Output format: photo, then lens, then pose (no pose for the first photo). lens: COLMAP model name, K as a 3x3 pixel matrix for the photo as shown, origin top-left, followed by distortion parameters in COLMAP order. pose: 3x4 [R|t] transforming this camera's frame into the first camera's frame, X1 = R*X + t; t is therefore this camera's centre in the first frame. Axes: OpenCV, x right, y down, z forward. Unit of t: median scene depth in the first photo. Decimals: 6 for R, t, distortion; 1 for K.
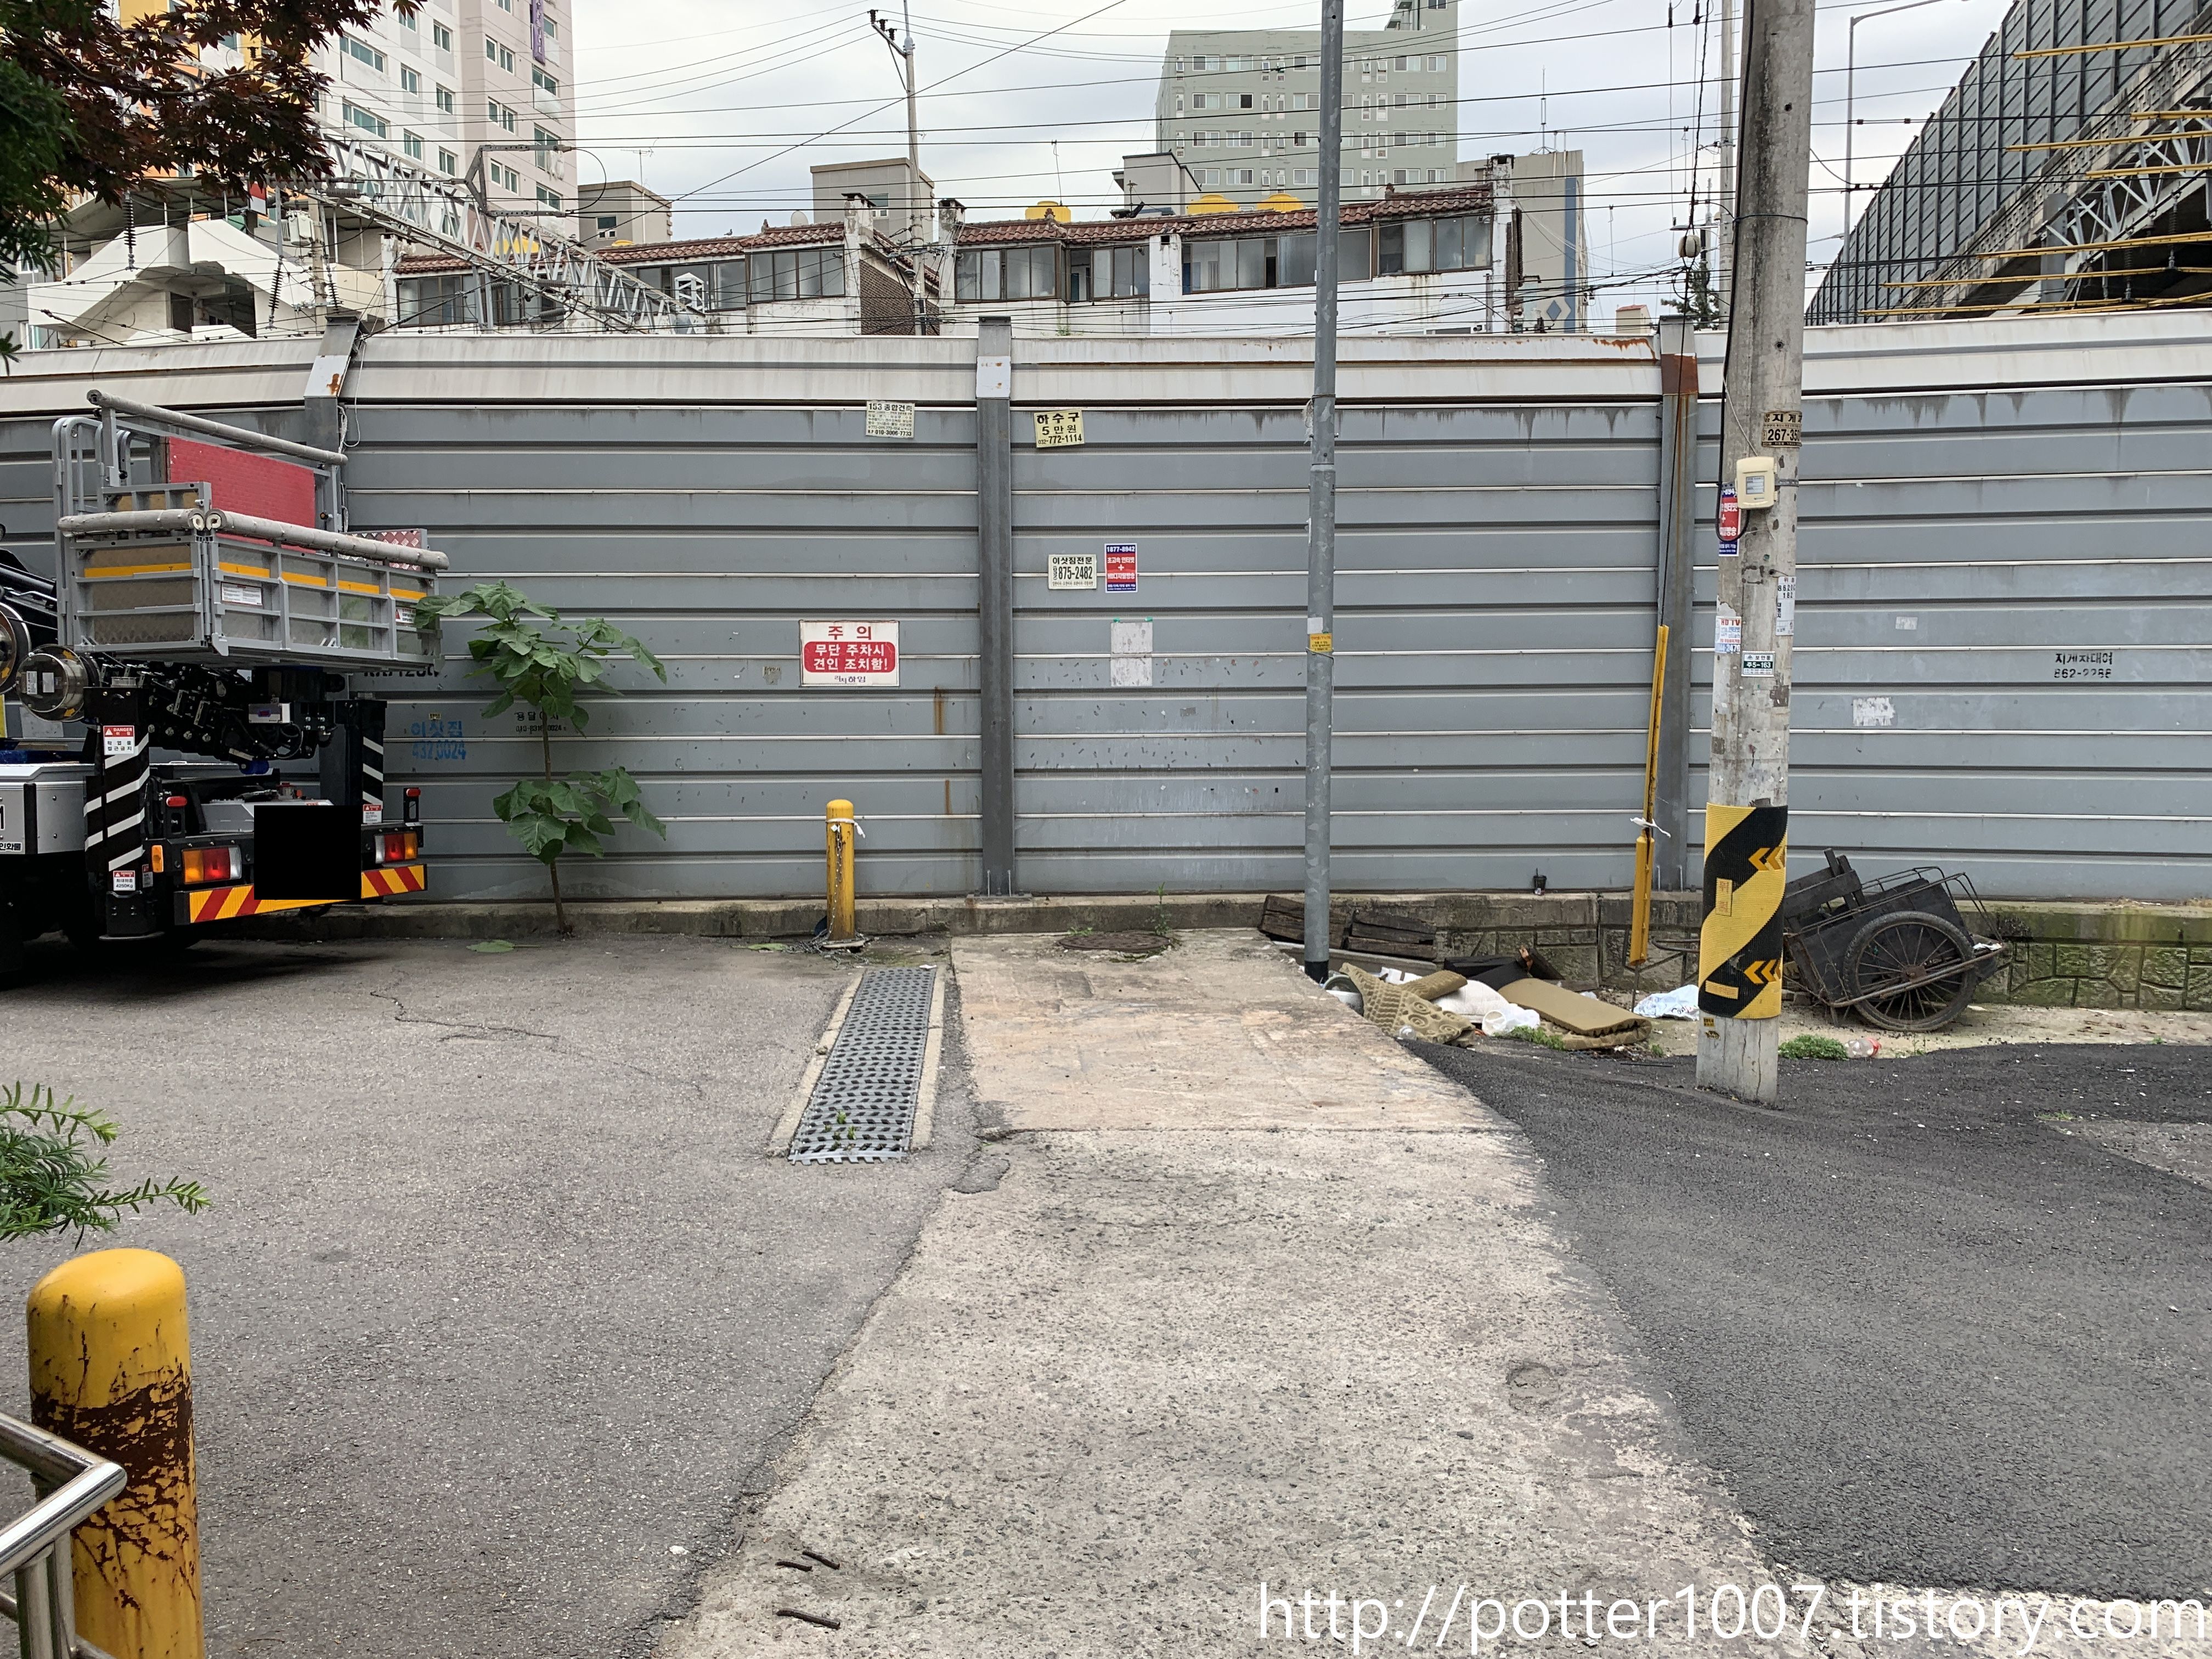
lens RADIAL K [[1712.1, 0, 1103.3], [0, 1712.1, 837.3], [0, 0, 1]] dist [0.085235, -0.182533]
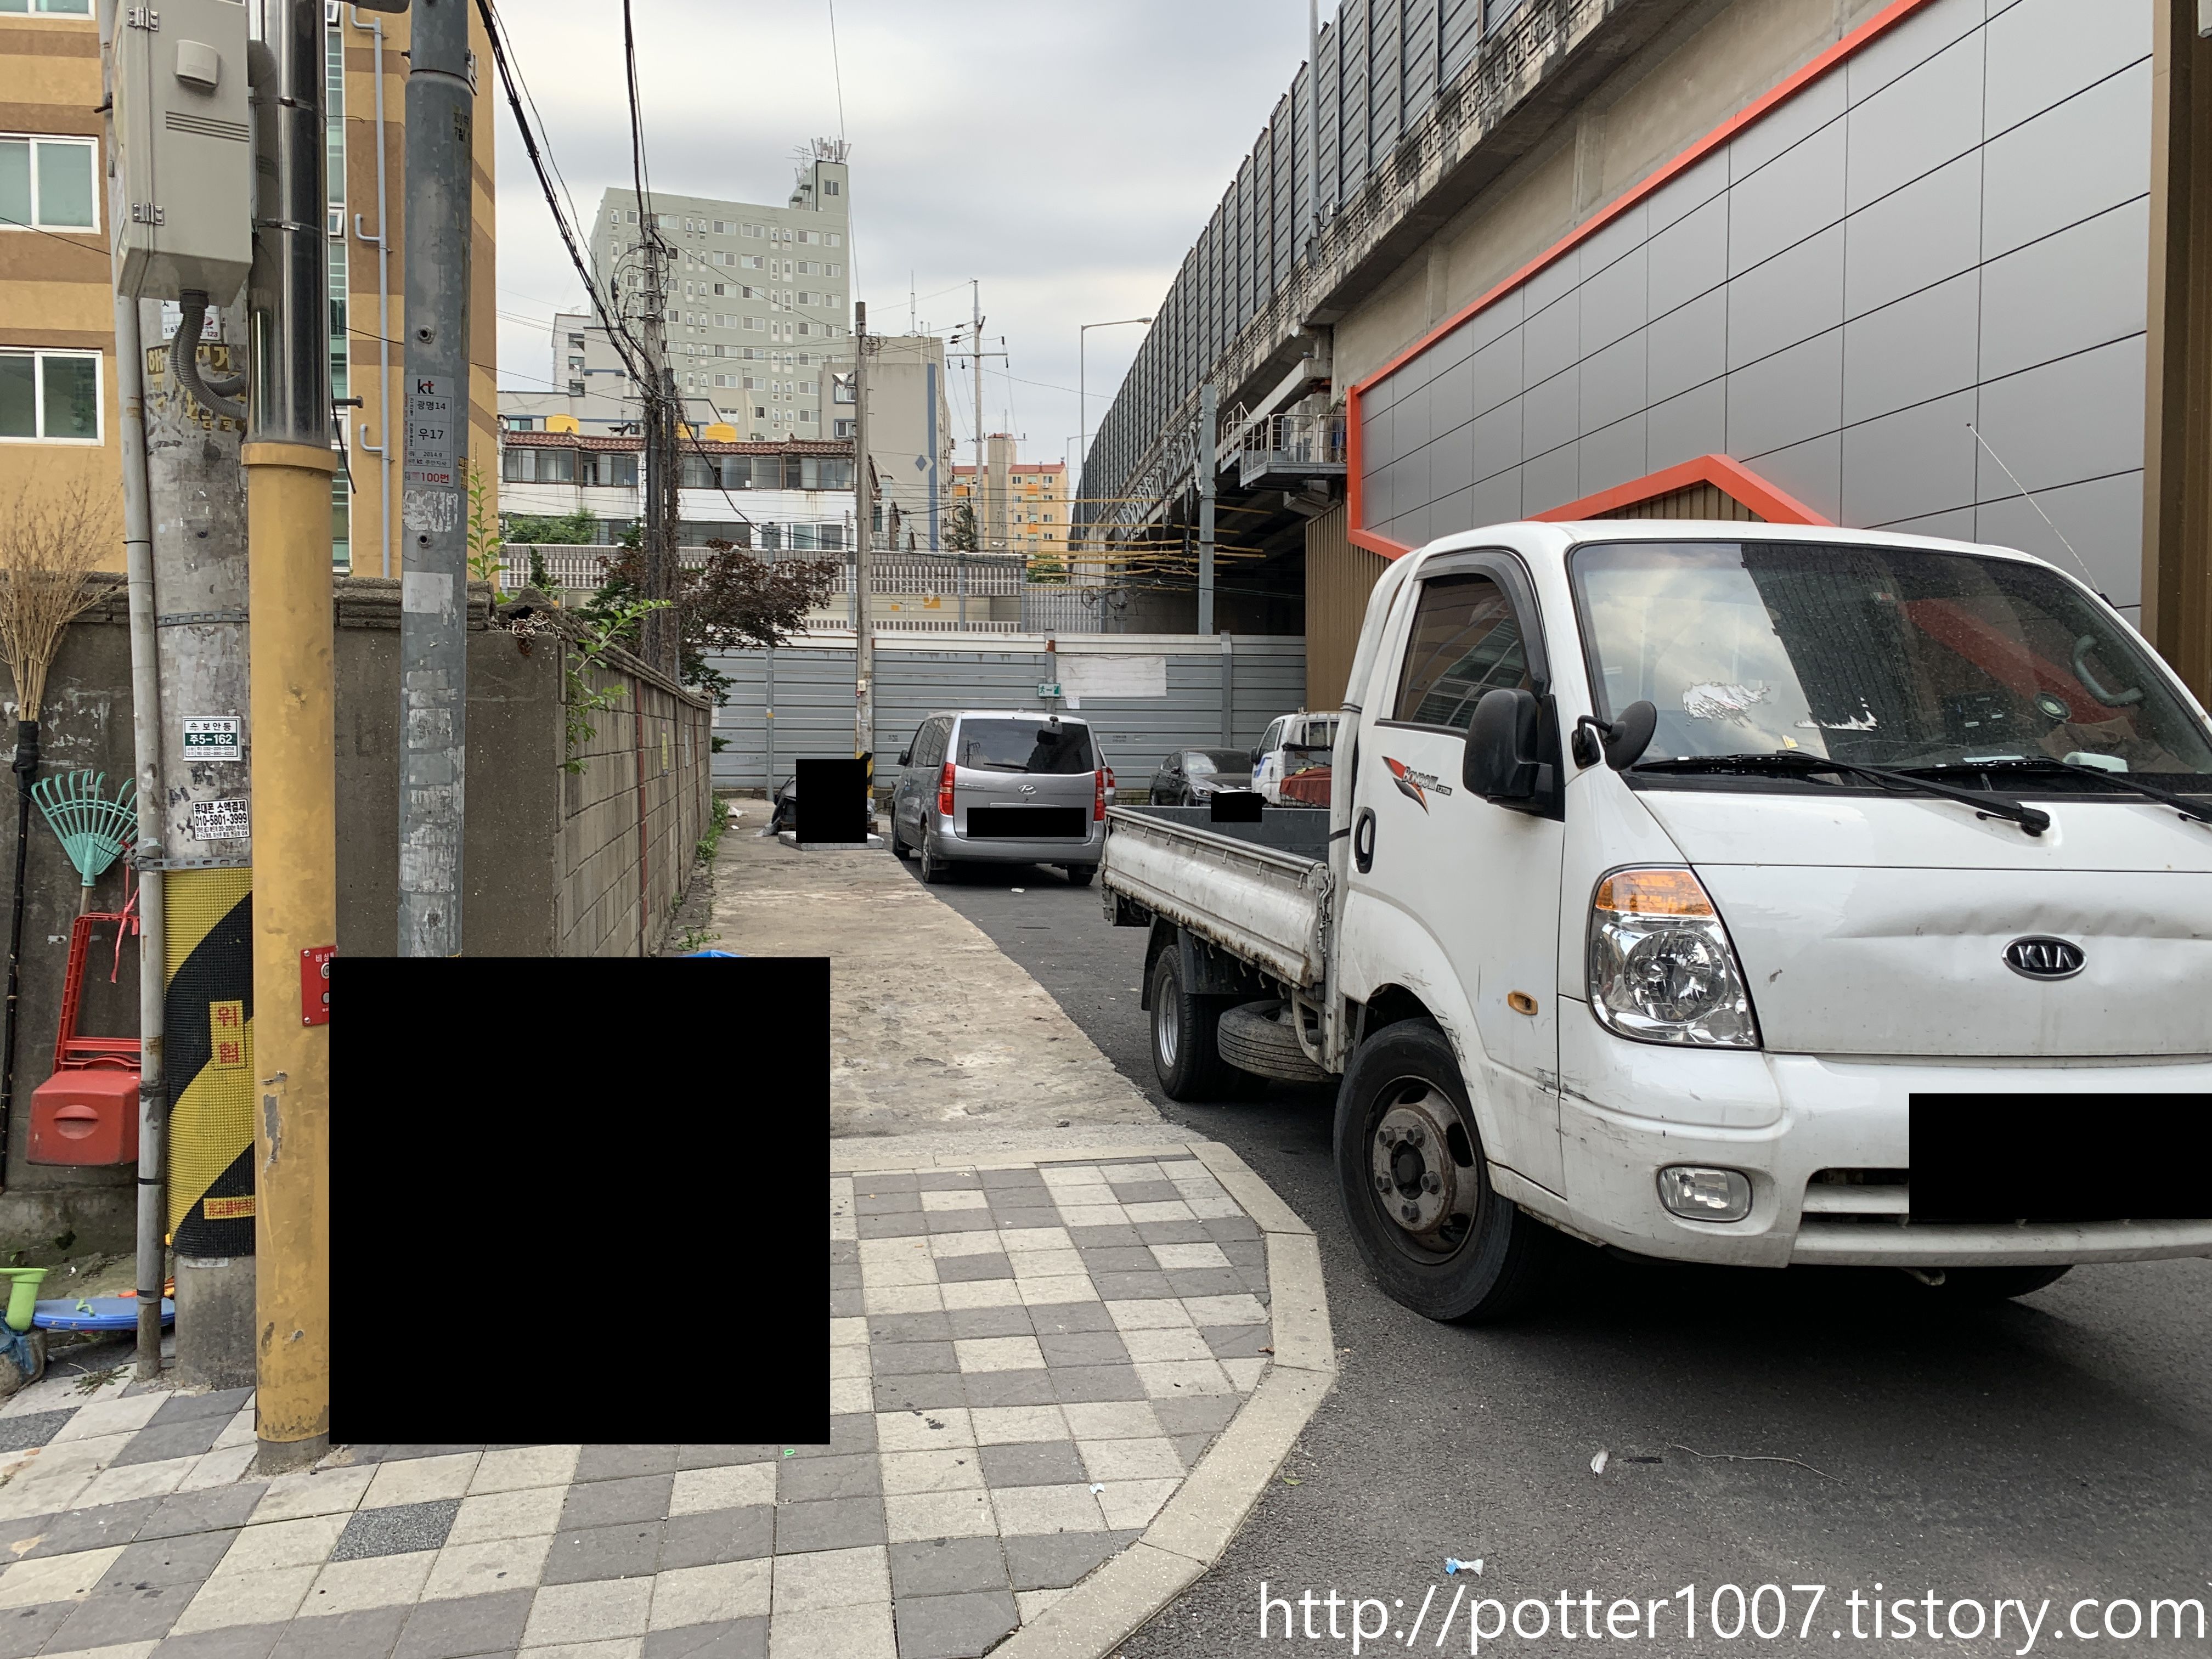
lens RADIAL K [[1712.1, 0, 1103.3], [0, 1712.1, 837.3], [0, 0, 1]] dist [0.085235, -0.182533]
pose [[0.944323, -0.006559, 0.328953, -0.091258], [0.018944, 0.999227, -0.034459, 0.063628], [-0.328473, 0.038772, 0.943717, -0.597577]]
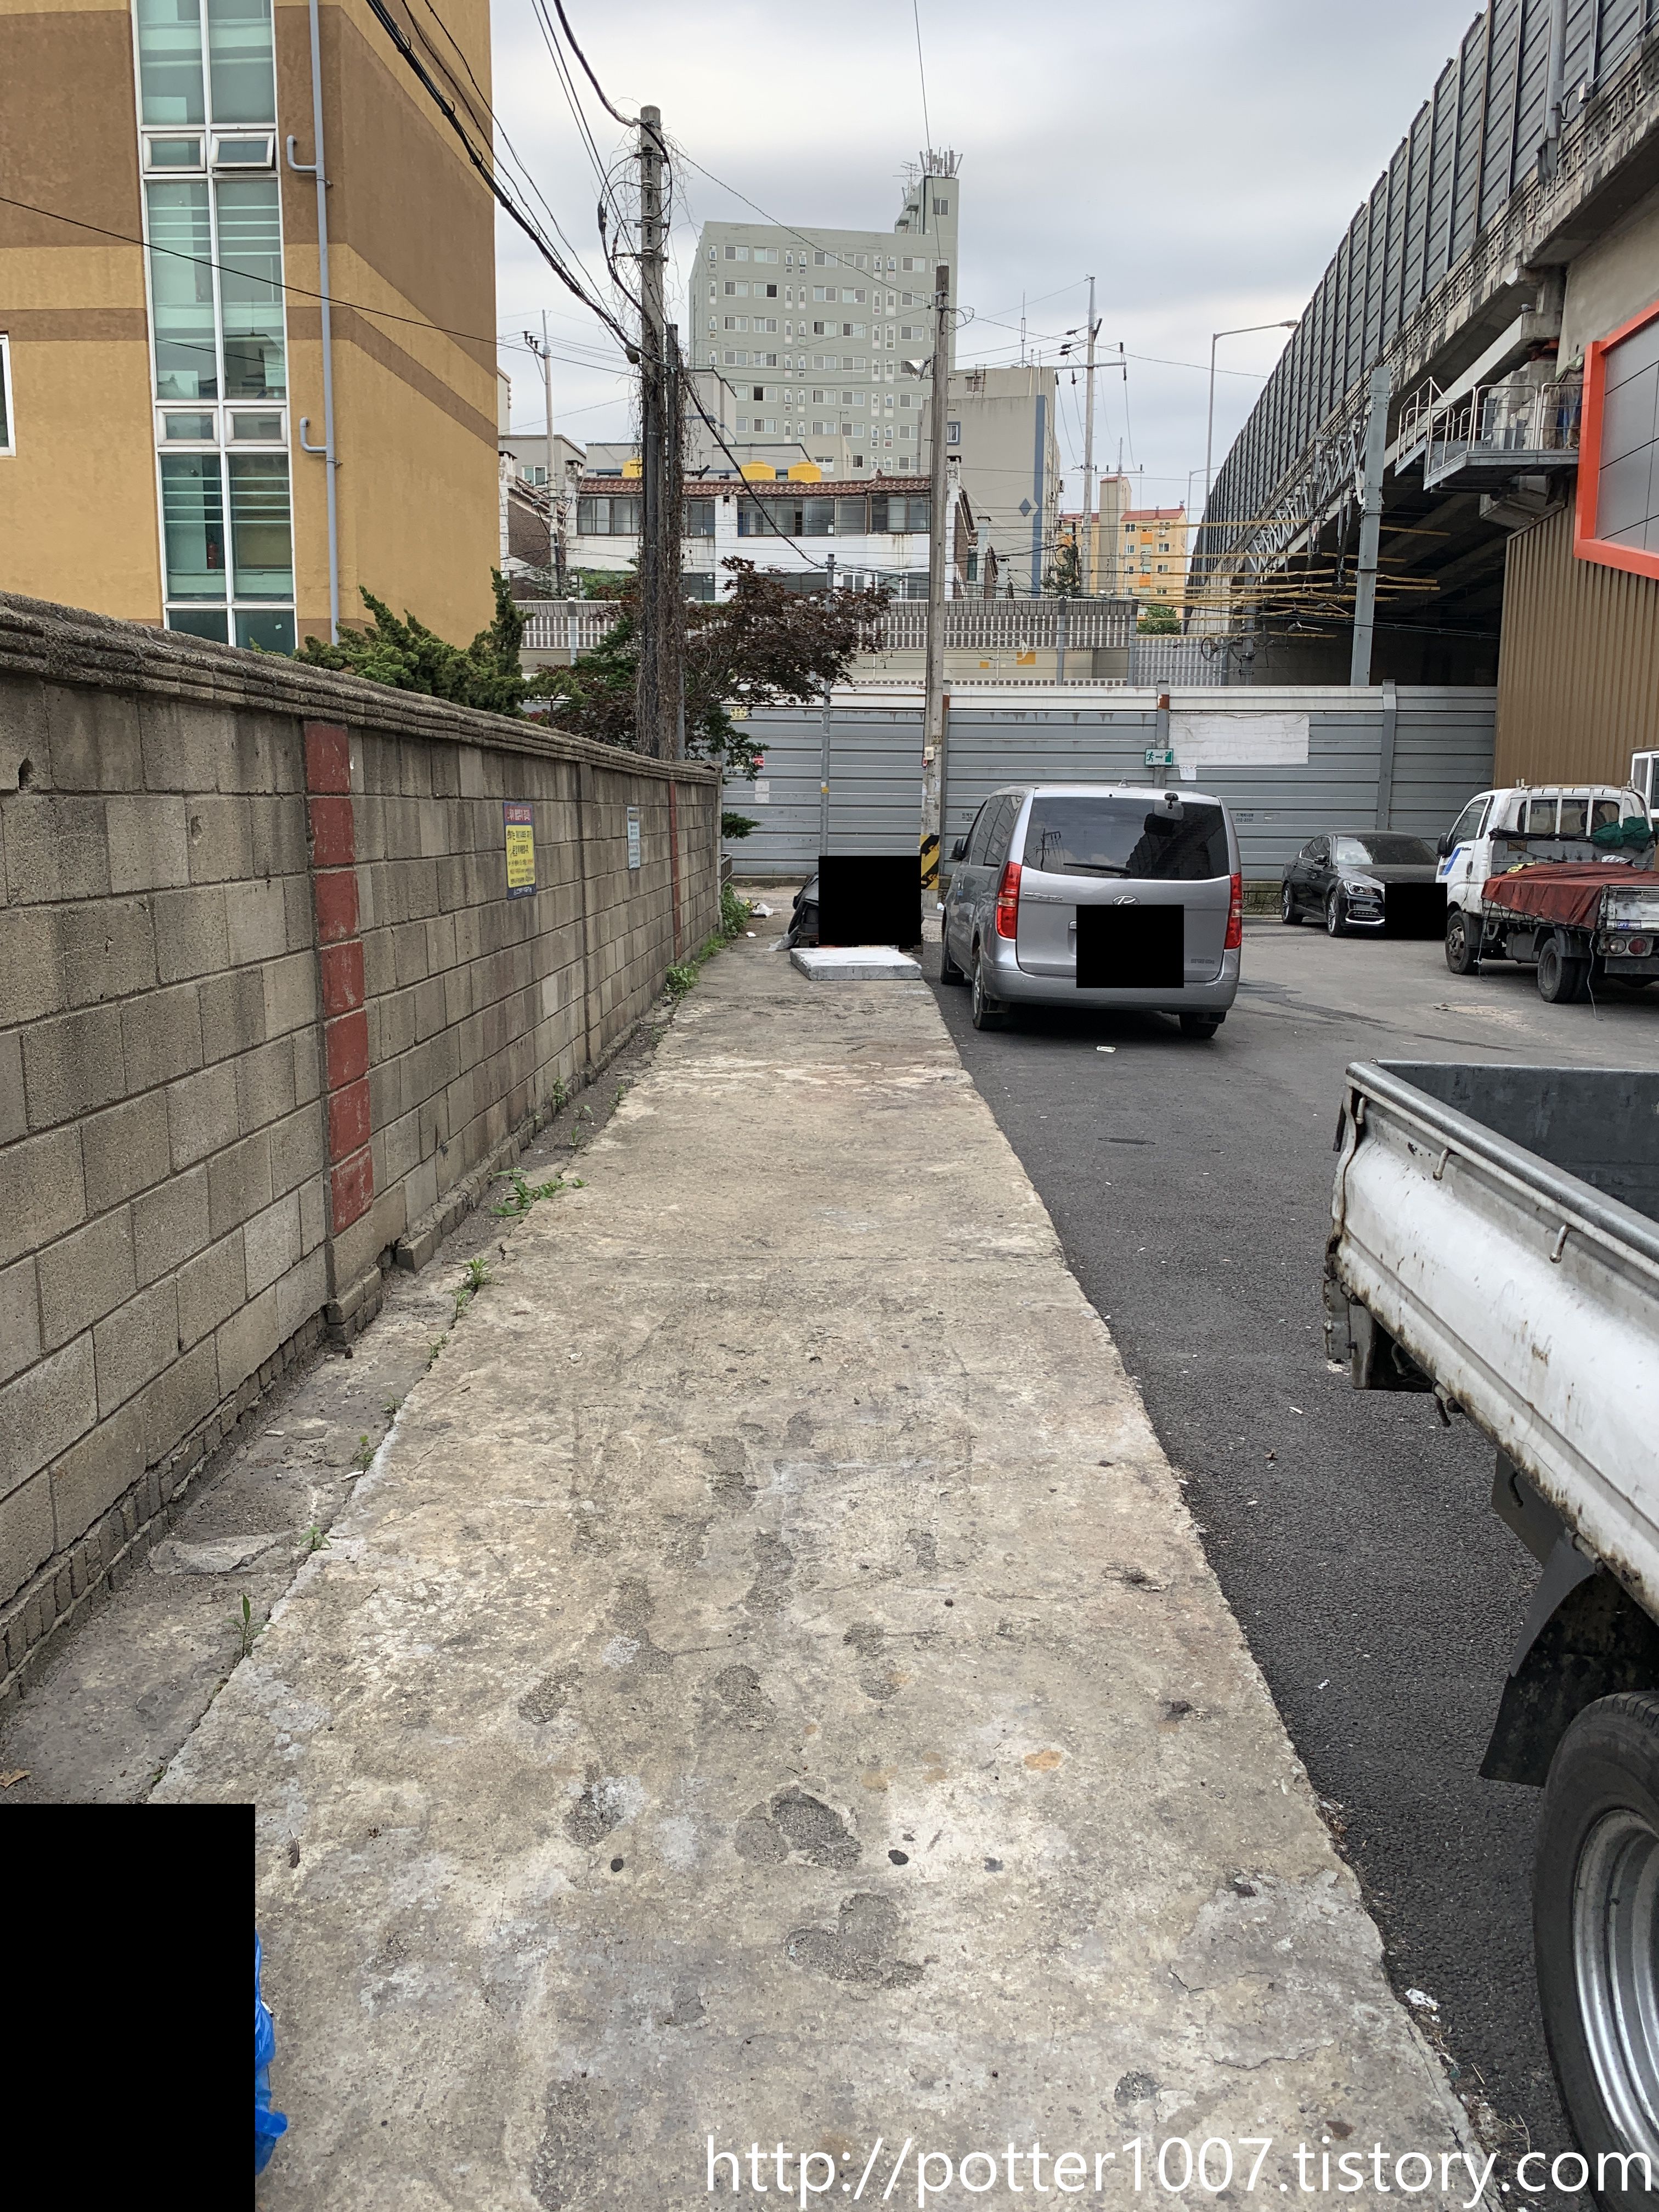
lens RADIAL K [[1712.1, 0, 789.8], [0, 1712.1, 1114.0], [0, 0, 1]] dist [0.085235, -0.182533]
pose [[0.994886, 0.000669, 0.101000, -0.056711], [-0.008928, 0.996646, 0.081341, 0.049773], [-0.100607, -0.081827, 0.991556, -0.481060]]
